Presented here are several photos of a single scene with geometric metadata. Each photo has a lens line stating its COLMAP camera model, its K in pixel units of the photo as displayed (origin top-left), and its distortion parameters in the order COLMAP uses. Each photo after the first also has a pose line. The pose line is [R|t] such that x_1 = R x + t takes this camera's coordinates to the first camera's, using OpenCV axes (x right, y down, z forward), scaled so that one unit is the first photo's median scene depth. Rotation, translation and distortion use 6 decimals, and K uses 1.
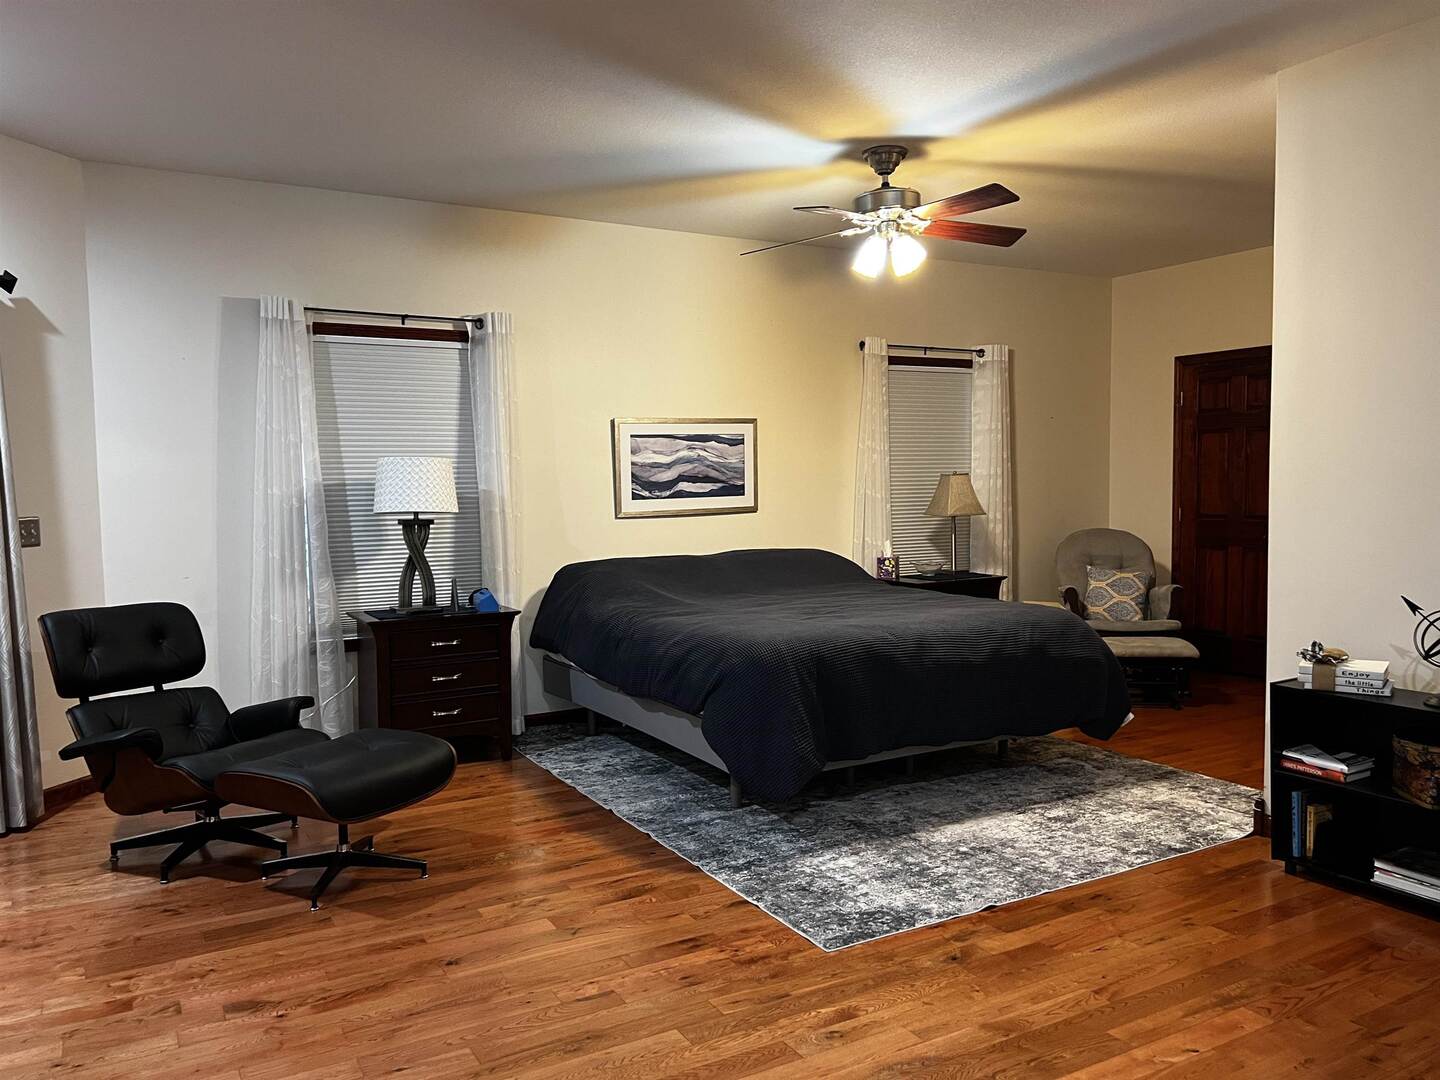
lens RADIAL K [[1094.5, 0, 715.4], [0, 1094.5, 546.4], [0, 0, 1]] dist [0.024973, -0.006172]
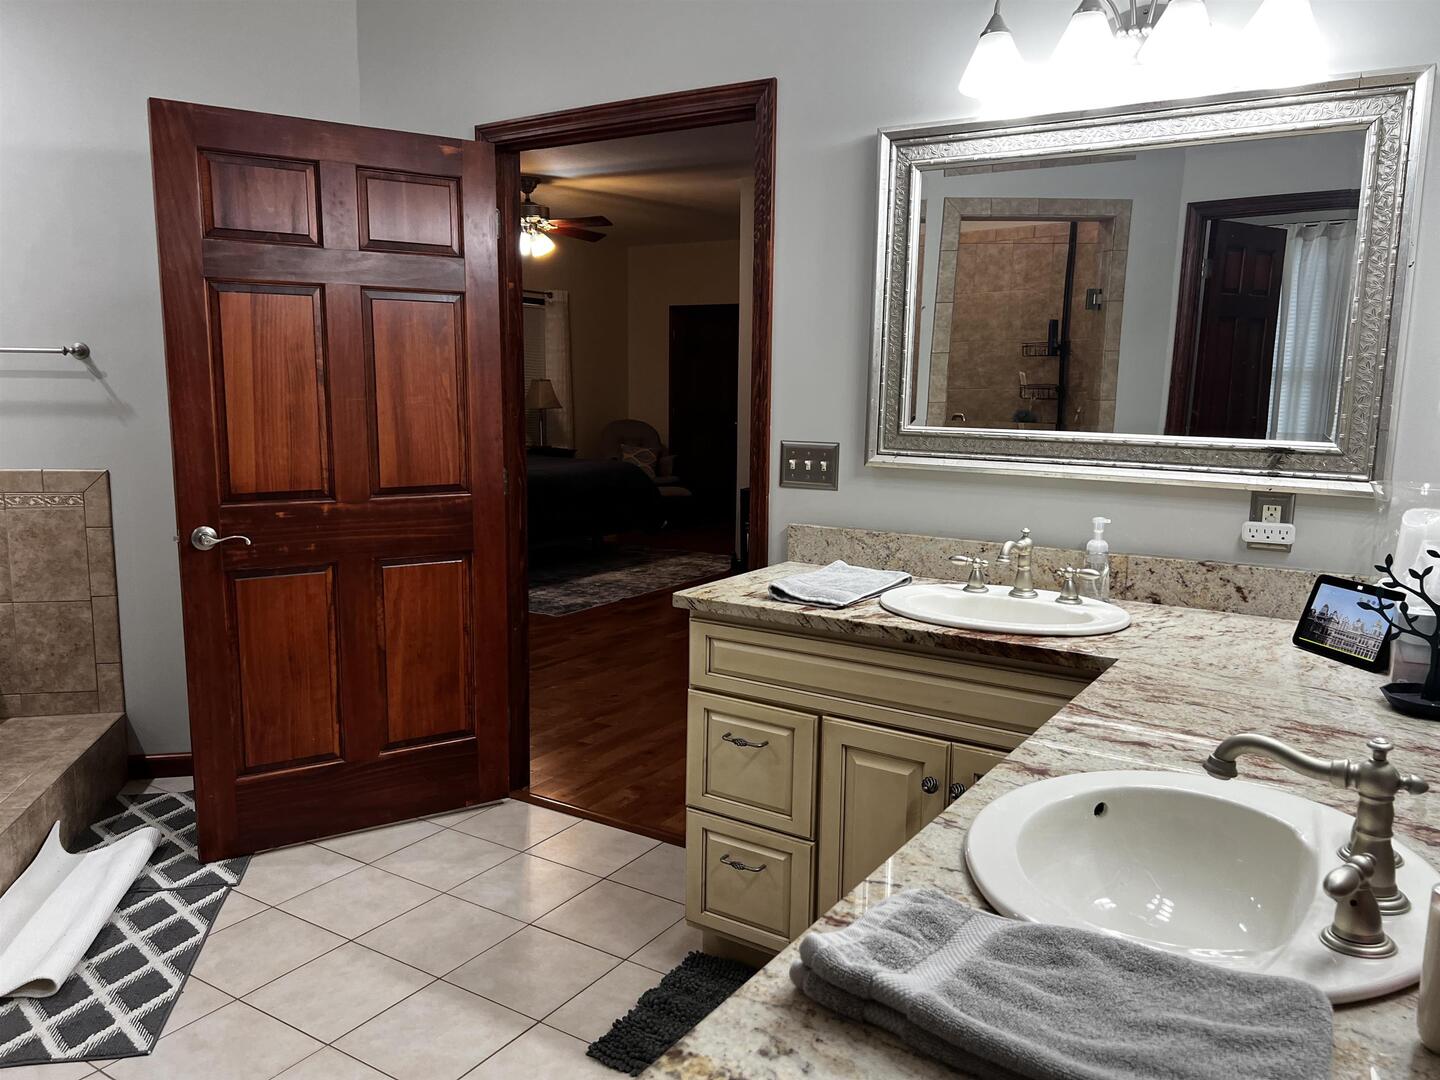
lens RADIAL K [[1094.5, 0, 723.6], [0, 1094.5, 537.1], [0, 0, 1]] dist [0.024973, -0.006172]
pose [[0.881003, -0.031457, 0.472064, -0.277687], [-0.008500, 0.996574, 0.082271, 0.022247], [-0.473035, -0.076493, 0.877717, -0.444118]]
